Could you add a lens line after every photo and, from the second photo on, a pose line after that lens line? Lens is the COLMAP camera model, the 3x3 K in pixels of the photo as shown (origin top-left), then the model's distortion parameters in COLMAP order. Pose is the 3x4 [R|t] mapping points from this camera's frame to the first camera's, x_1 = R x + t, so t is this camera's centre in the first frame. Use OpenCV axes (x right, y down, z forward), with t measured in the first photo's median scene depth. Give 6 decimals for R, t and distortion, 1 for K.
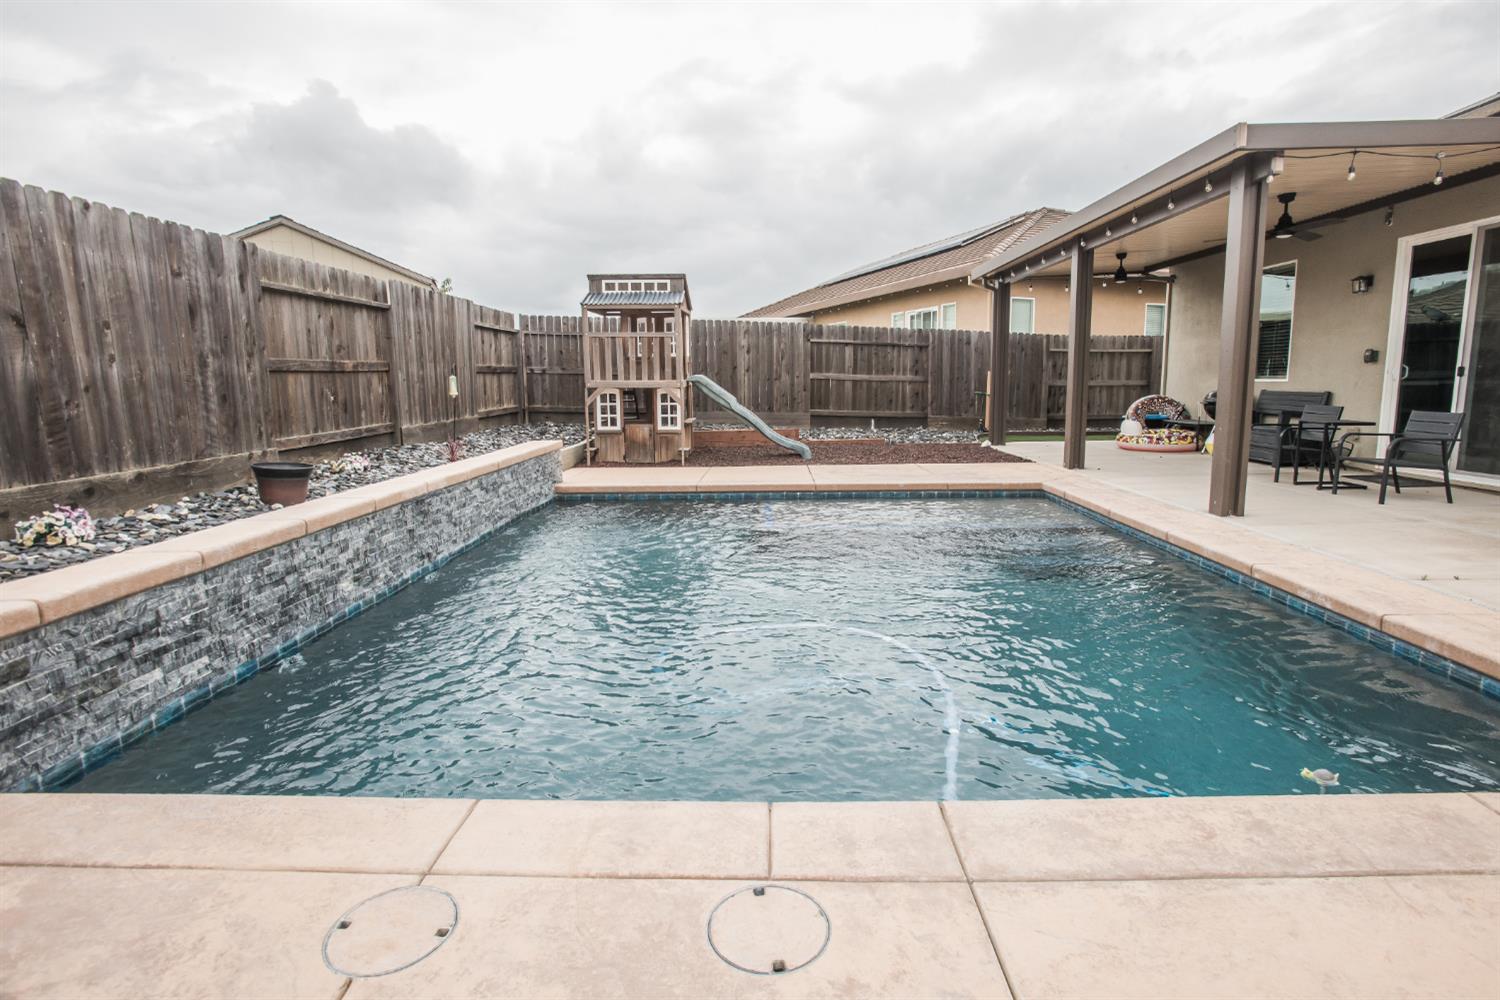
lens RADIAL K [[758.3, 0, 758.7], [0, 758.3, 491.6], [0, 0, 1]] dist [-0.069151, 0.032447]
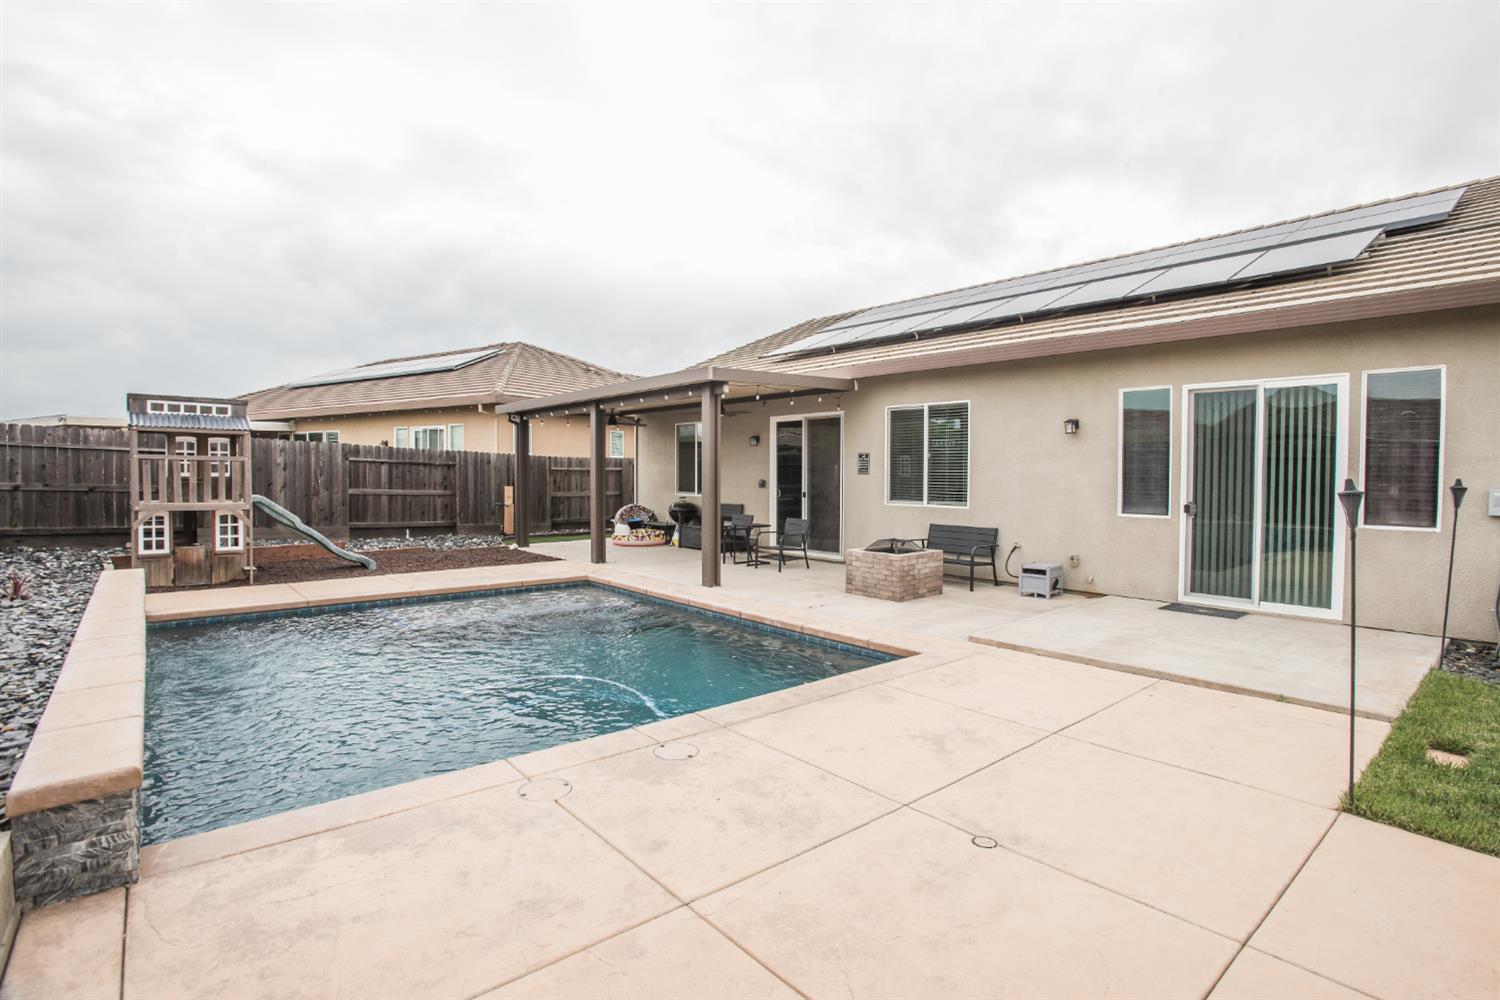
lens RADIAL K [[732.6, 0, 759.0], [0, 732.6, 489.9], [0, 0, 1]] dist [-0.067655, 0.031100]
pose [[0.747611, -0.002494, 0.664132, -0.225684], [0.085790, 0.991977, -0.092849, -0.012542], [-0.658573, 0.126391, 0.741827, -0.188457]]
